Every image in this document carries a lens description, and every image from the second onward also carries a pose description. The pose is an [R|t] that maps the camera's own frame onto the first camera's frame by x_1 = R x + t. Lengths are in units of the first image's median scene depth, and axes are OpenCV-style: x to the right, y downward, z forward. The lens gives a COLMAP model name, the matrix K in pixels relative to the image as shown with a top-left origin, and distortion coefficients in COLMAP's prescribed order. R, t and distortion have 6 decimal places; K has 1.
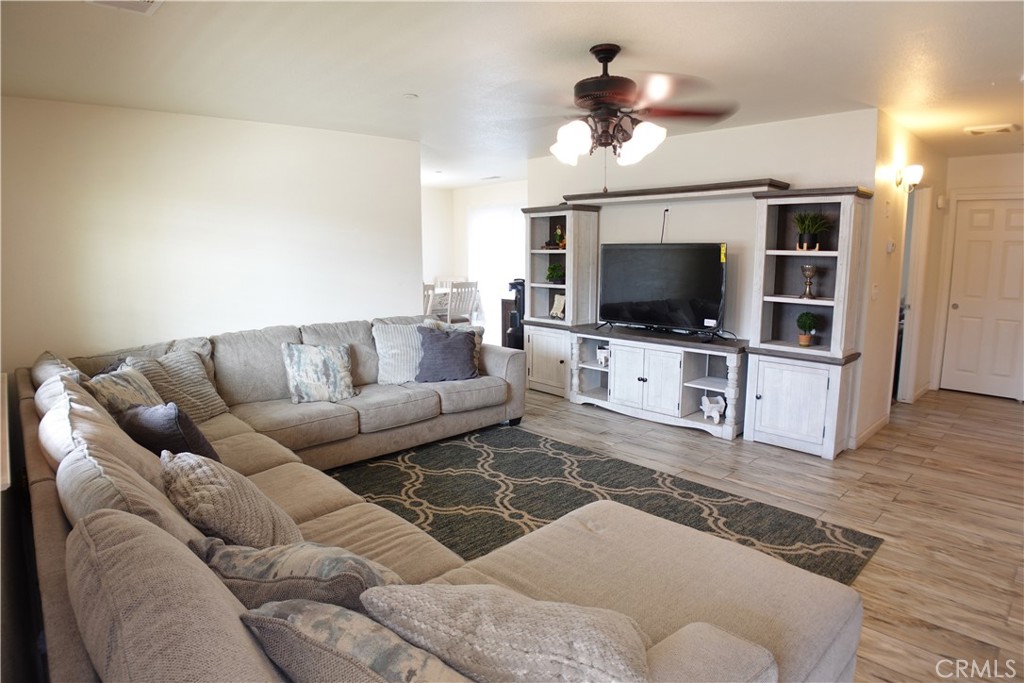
lens RADIAL K [[582.0, 0, 509.5], [0, 582.0, 343.5], [0, 0, 1]] dist [-0.101666, 0.020809]
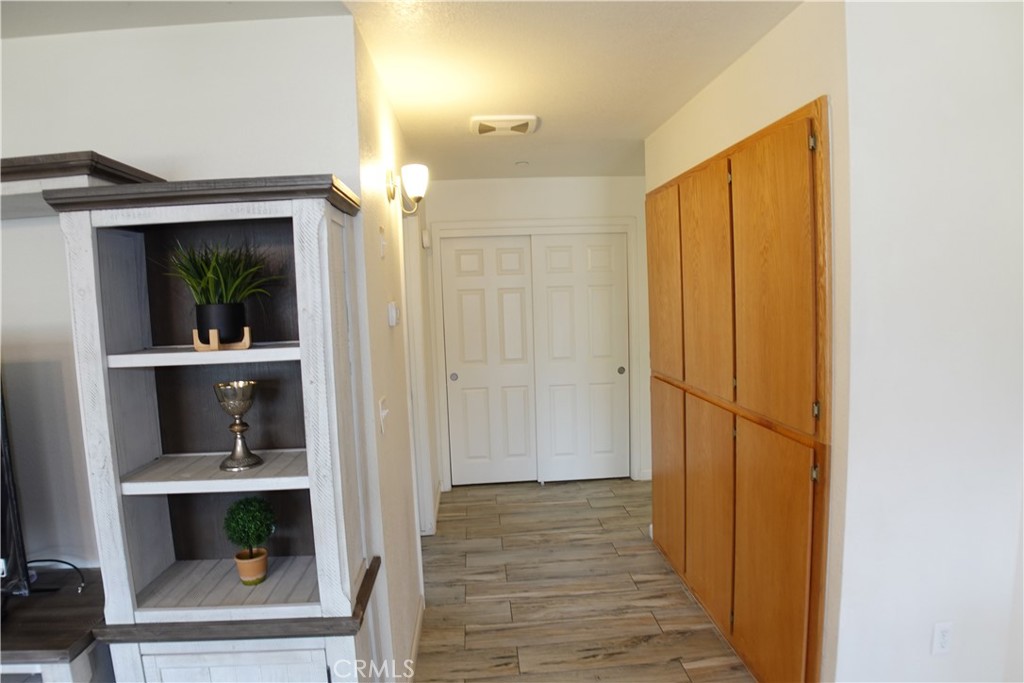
lens RADIAL K [[582.0, 0, 509.5], [0, 582.0, 343.5], [0, 0, 1]] dist [-0.101666, 0.020809]
pose [[0.630994, -0.090848, 0.770450, 0.347481], [0.155655, 0.987750, -0.011009, -0.130015], [-0.760012, 0.126871, 0.637405, 0.596247]]
